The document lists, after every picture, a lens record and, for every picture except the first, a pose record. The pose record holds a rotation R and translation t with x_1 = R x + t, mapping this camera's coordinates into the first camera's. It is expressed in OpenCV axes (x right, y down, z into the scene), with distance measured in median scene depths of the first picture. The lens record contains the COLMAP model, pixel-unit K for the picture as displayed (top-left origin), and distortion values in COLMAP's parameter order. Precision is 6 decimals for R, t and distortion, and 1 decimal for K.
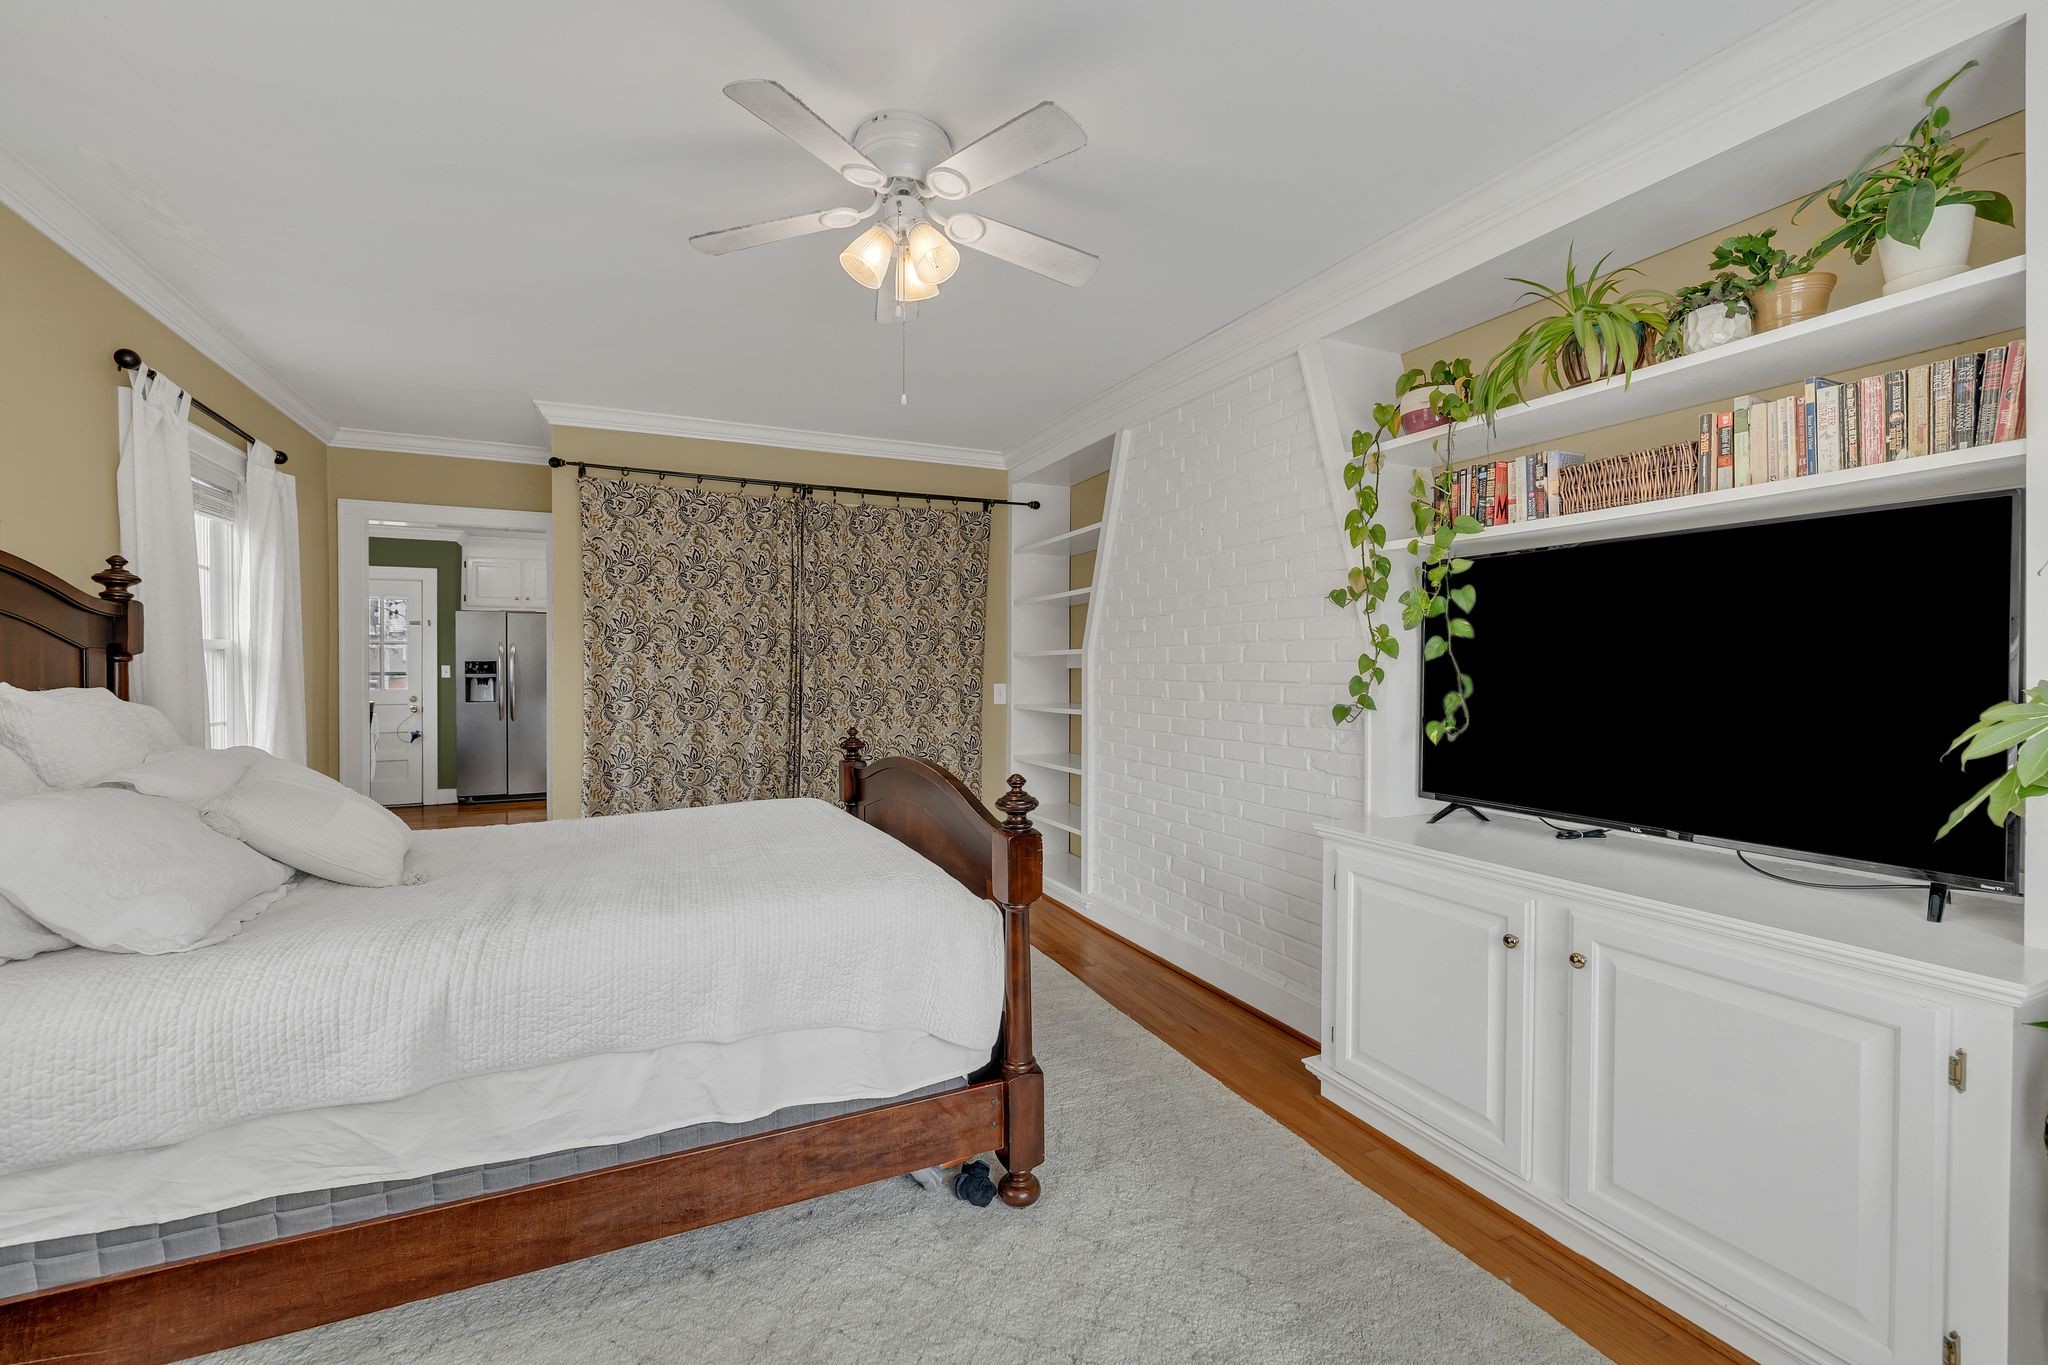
lens RADIAL K [[864.4, 0, 1022.4], [0, 864.4, 672.6], [0, 0, 1]] dist [-0.004937, 0.000782]
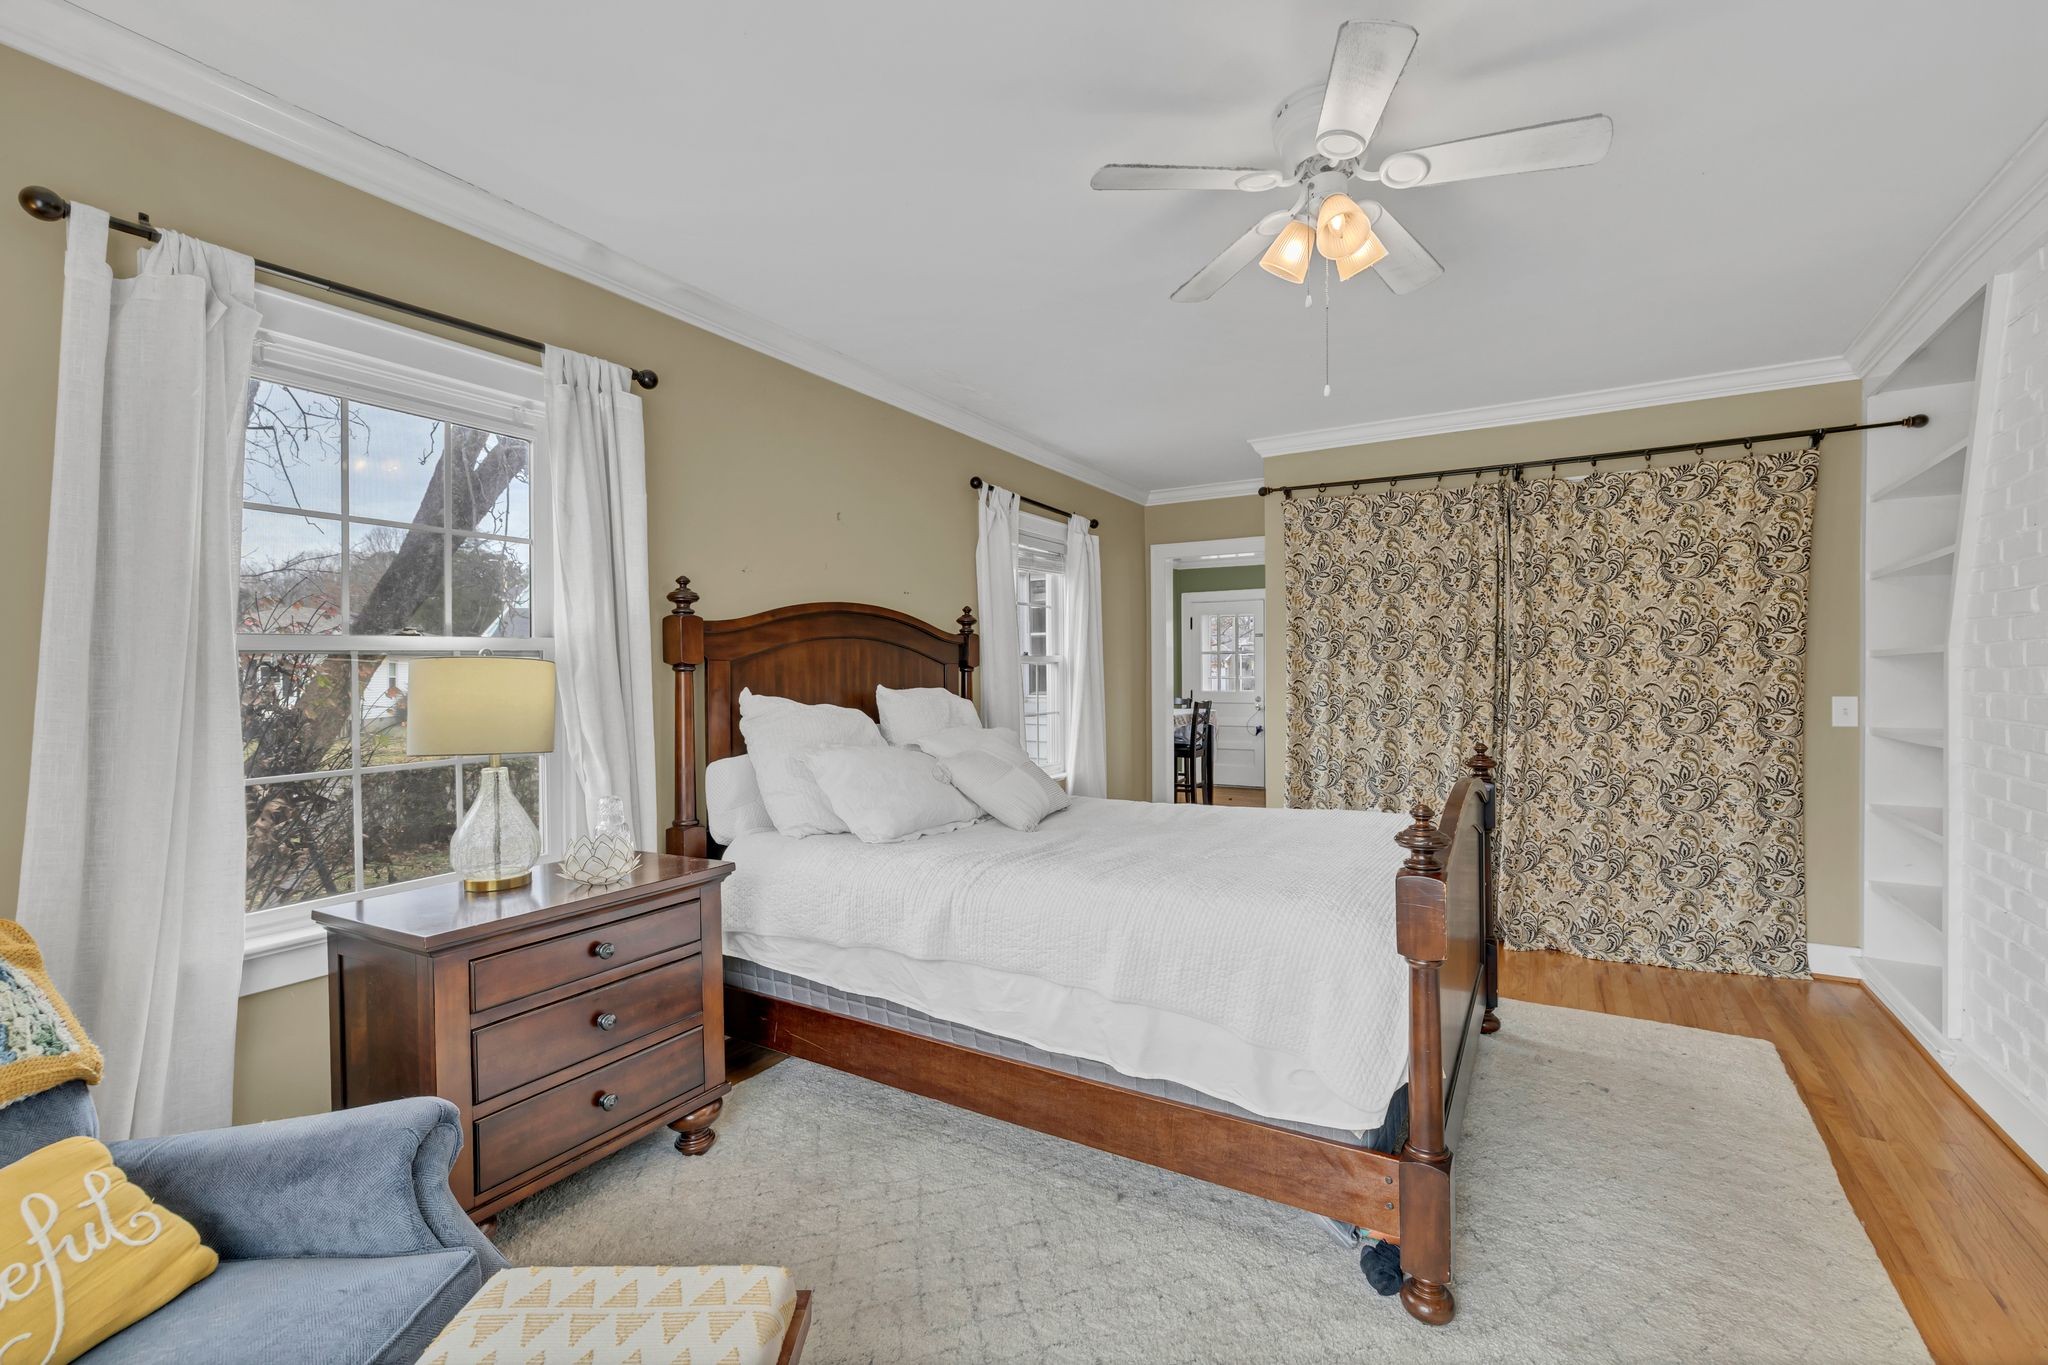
lens RADIAL K [[883.6, 0, 1028.0], [0, 883.6, 683.4], [0, 0, 1]] dist [0.004112, 0.000338]
pose [[0.564332, 0.008907, -0.825500, 0.230920], [-0.001125, 0.999949, 0.010019, -0.004609], [0.825547, -0.004725, 0.564314, 0.093340]]
